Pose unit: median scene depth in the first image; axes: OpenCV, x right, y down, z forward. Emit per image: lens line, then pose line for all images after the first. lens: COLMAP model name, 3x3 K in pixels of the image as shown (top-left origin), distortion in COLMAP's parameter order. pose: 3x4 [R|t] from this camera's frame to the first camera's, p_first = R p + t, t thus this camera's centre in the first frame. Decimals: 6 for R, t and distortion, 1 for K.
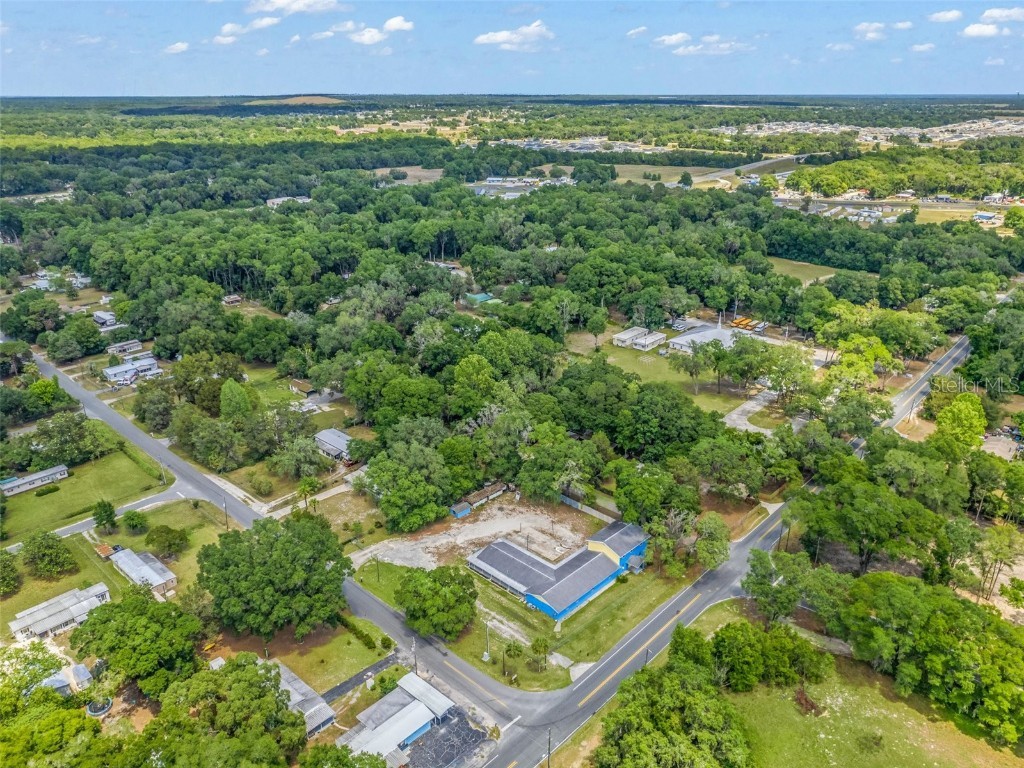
lens RADIAL K [[736.9, 0, 513.4], [0, 736.9, 386.6], [0, 0, 1]] dist [-0.071981, 0.062863]
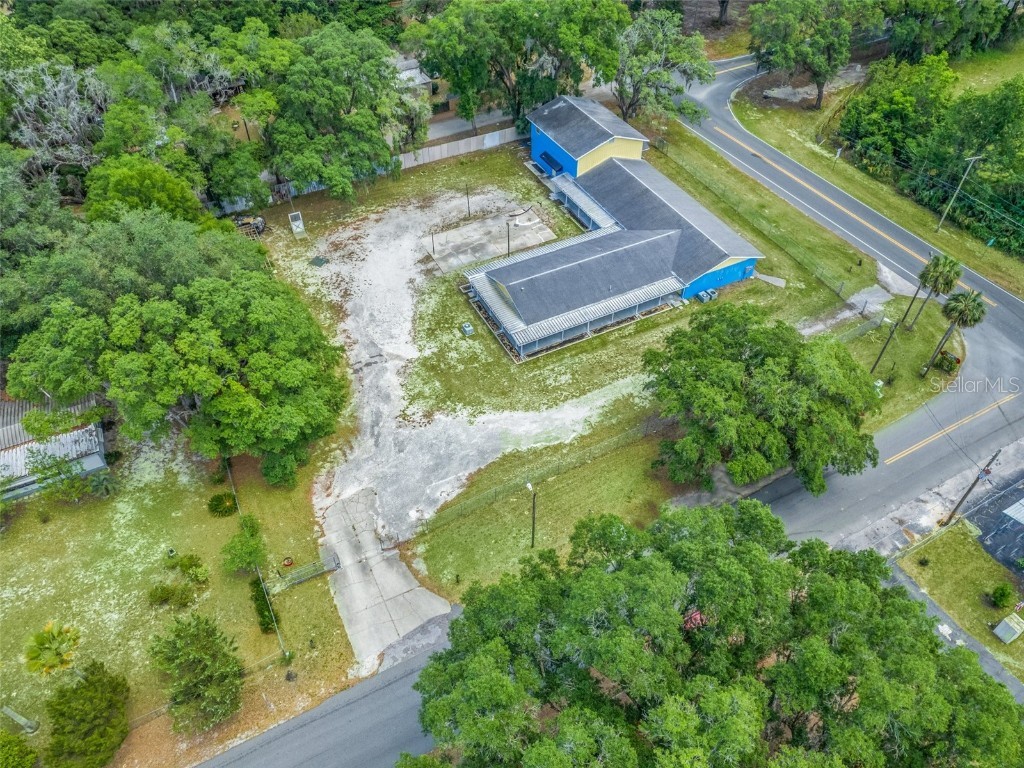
lens RADIAL K [[736.9, 0, 513.4], [0, 736.9, 386.6], [0, 0, 1]] dist [-0.071981, 0.062863]
pose [[0.329615, -0.682601, 0.652234, -0.320566], [0.359520, 0.729542, 0.581820, 0.021696], [-0.872983, 0.042714, 0.485877, 0.779006]]
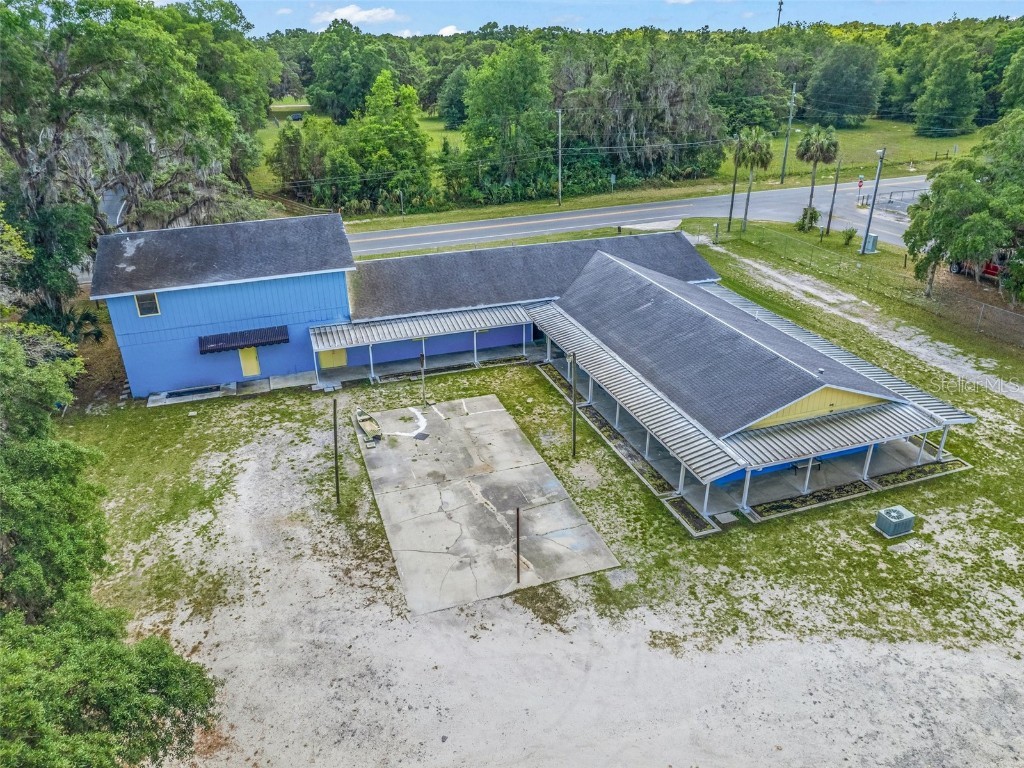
lens RADIAL K [[736.9, 0, 513.4], [0, 736.9, 386.6], [0, 0, 1]] dist [-0.071981, 0.062863]
pose [[-0.885037, -0.194174, 0.423090, -0.038044], [0.183196, 0.690245, 0.700001, 0.088763], [-0.427958, 0.697036, -0.575320, 1.087157]]
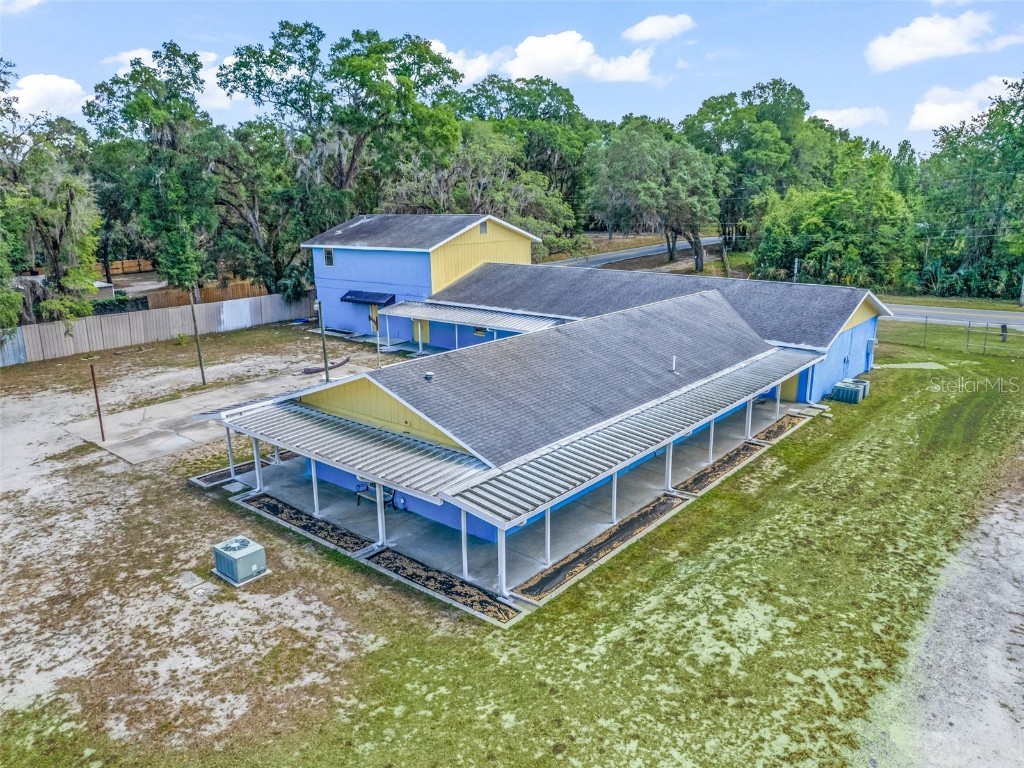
lens RADIAL K [[736.9, 0, 513.4], [0, 736.9, 386.6], [0, 0, 1]] dist [-0.071981, 0.062863]
pose [[-0.057885, -0.256711, 0.964753, -0.135568], [0.391383, 0.883178, 0.258488, 0.190648], [-0.918406, 0.392551, 0.049349, 0.946000]]
